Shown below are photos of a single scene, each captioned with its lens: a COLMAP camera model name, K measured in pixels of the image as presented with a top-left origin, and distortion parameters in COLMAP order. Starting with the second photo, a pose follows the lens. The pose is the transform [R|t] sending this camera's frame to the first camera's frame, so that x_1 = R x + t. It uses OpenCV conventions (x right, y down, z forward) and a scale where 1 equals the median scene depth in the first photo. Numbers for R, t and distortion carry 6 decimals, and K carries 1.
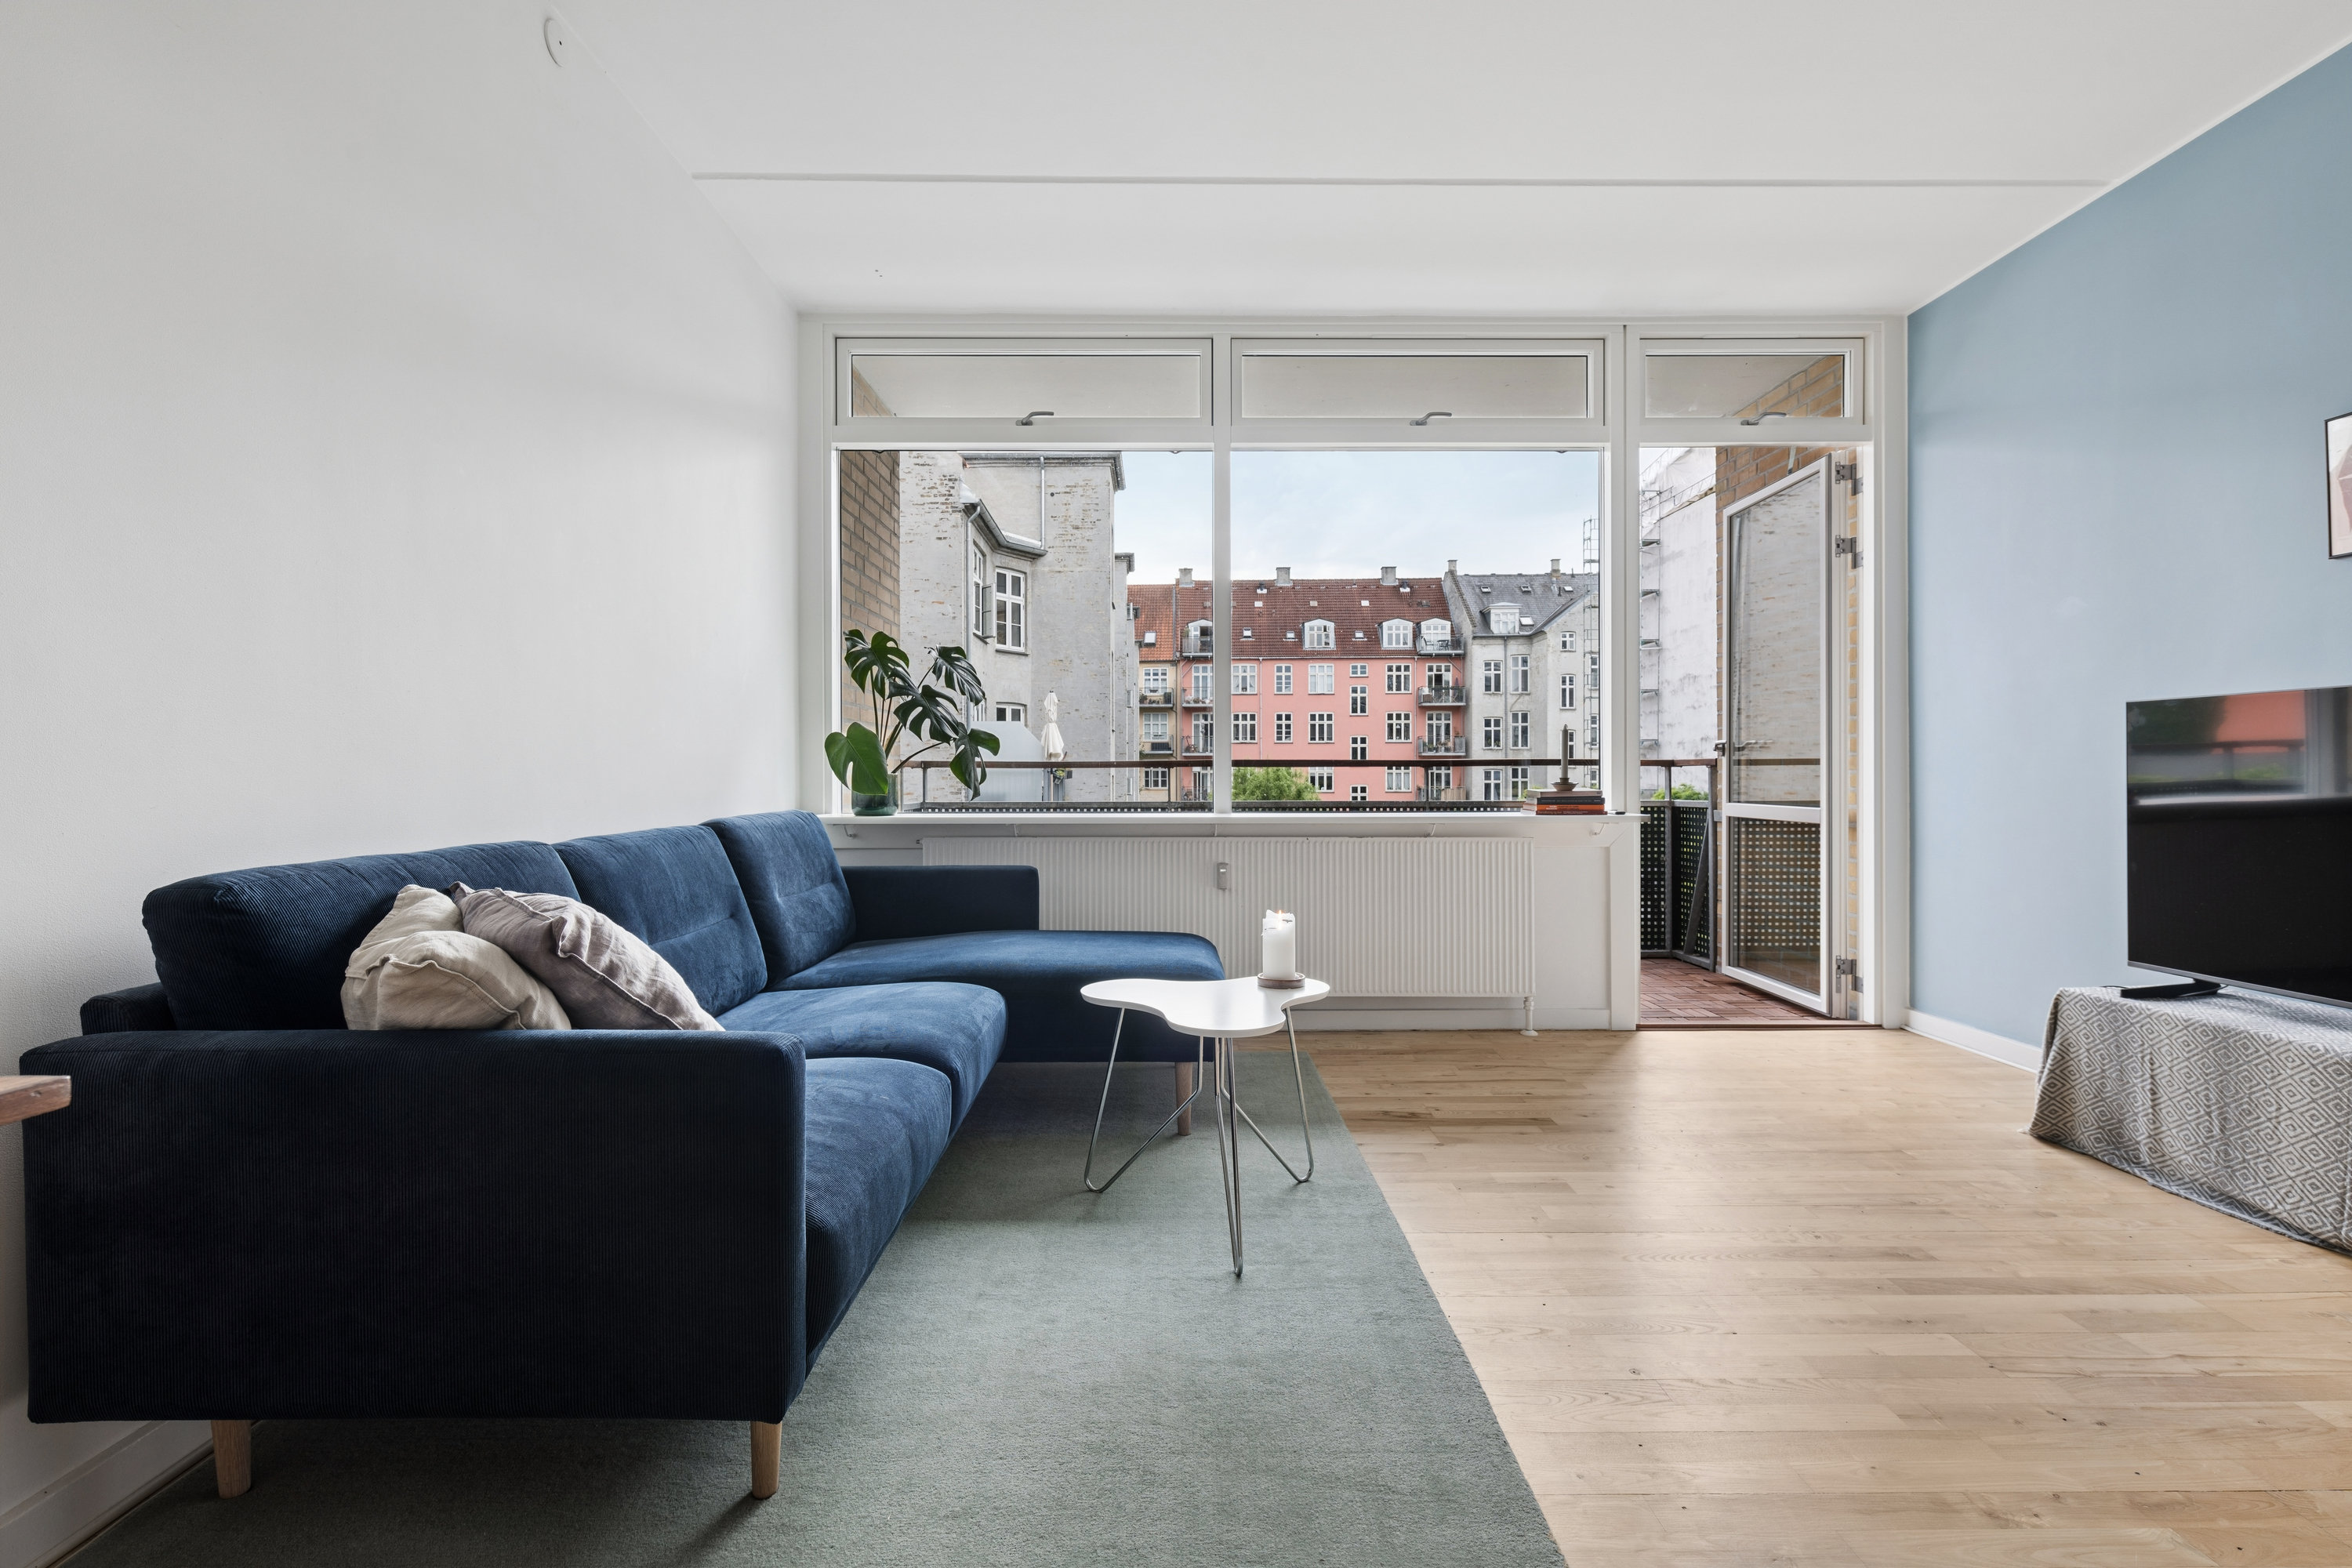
lens RADIAL K [[1087.2, 0, 1171.2], [0, 1087.2, 783.3], [0, 0, 1]] dist [-0.000697, -0.000842]
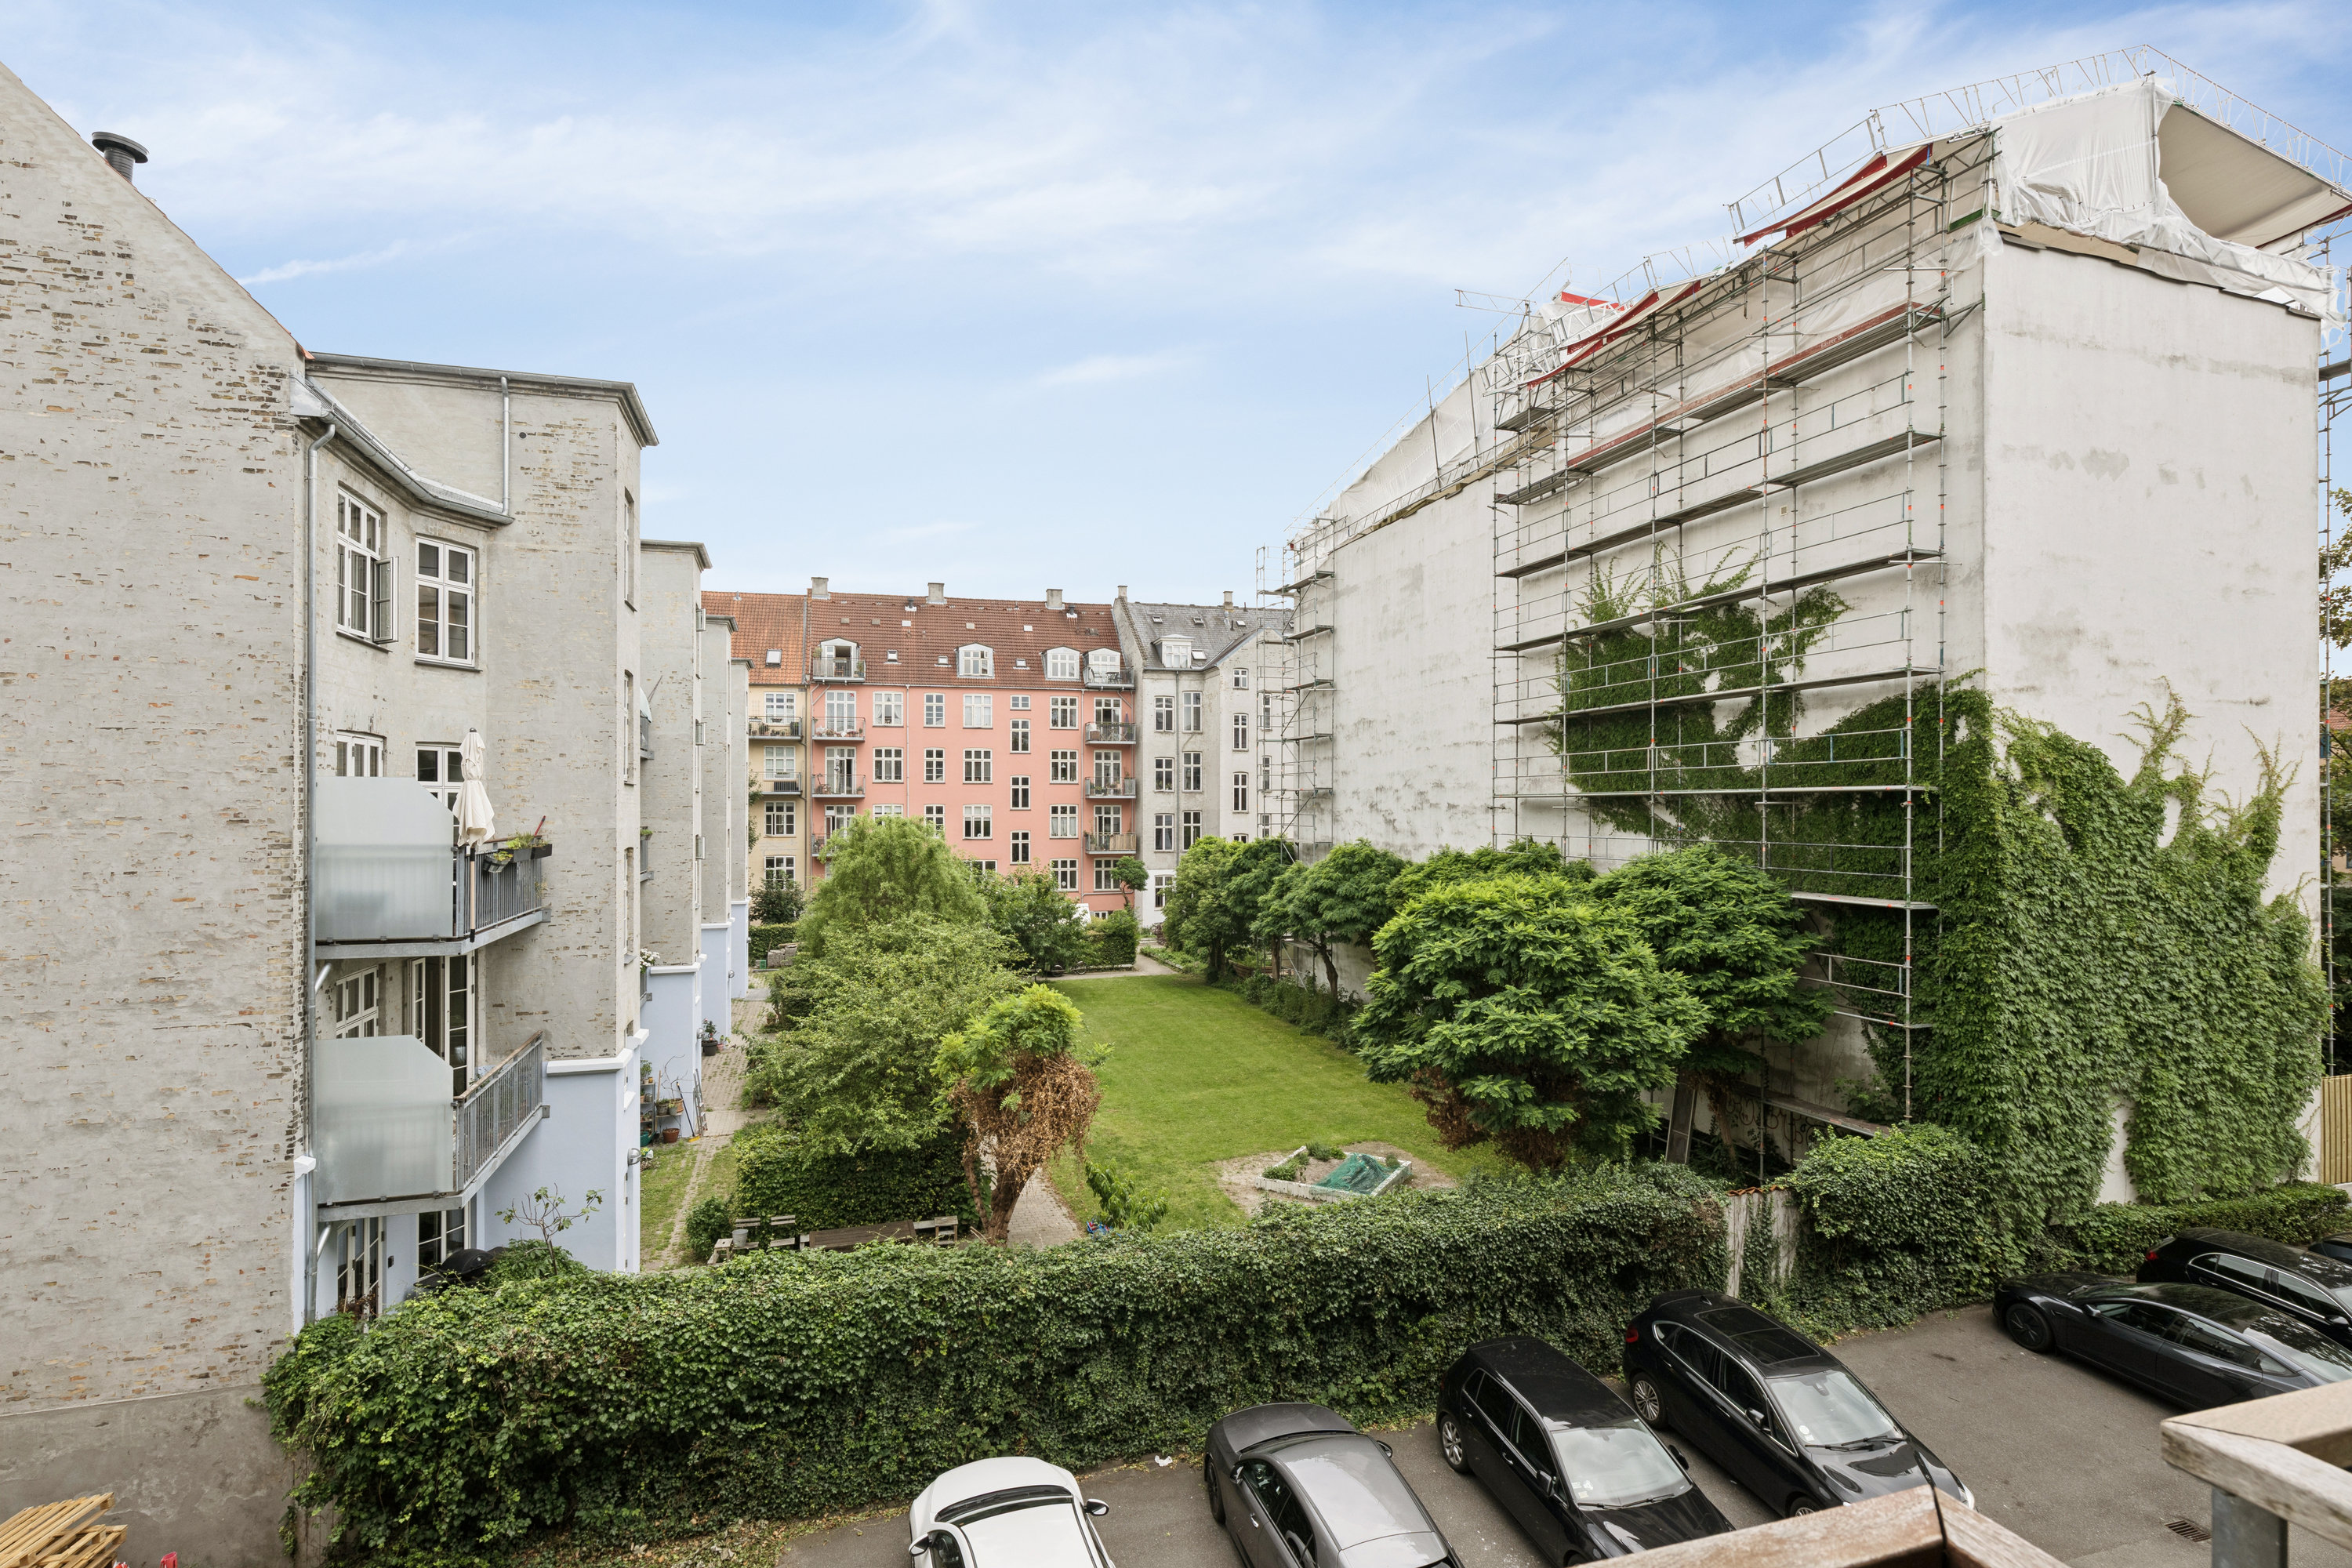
lens RADIAL K [[1087.2, 0, 1171.2], [0, 1087.2, 783.3], [0, 0, 1]] dist [-0.000697, -0.000842]
pose [[0.959184, 0.007291, 0.282689, 0.039654], [0.000005, 0.999667, -0.025798, -0.014631], [-0.282783, 0.024747, 0.958865, 0.110501]]
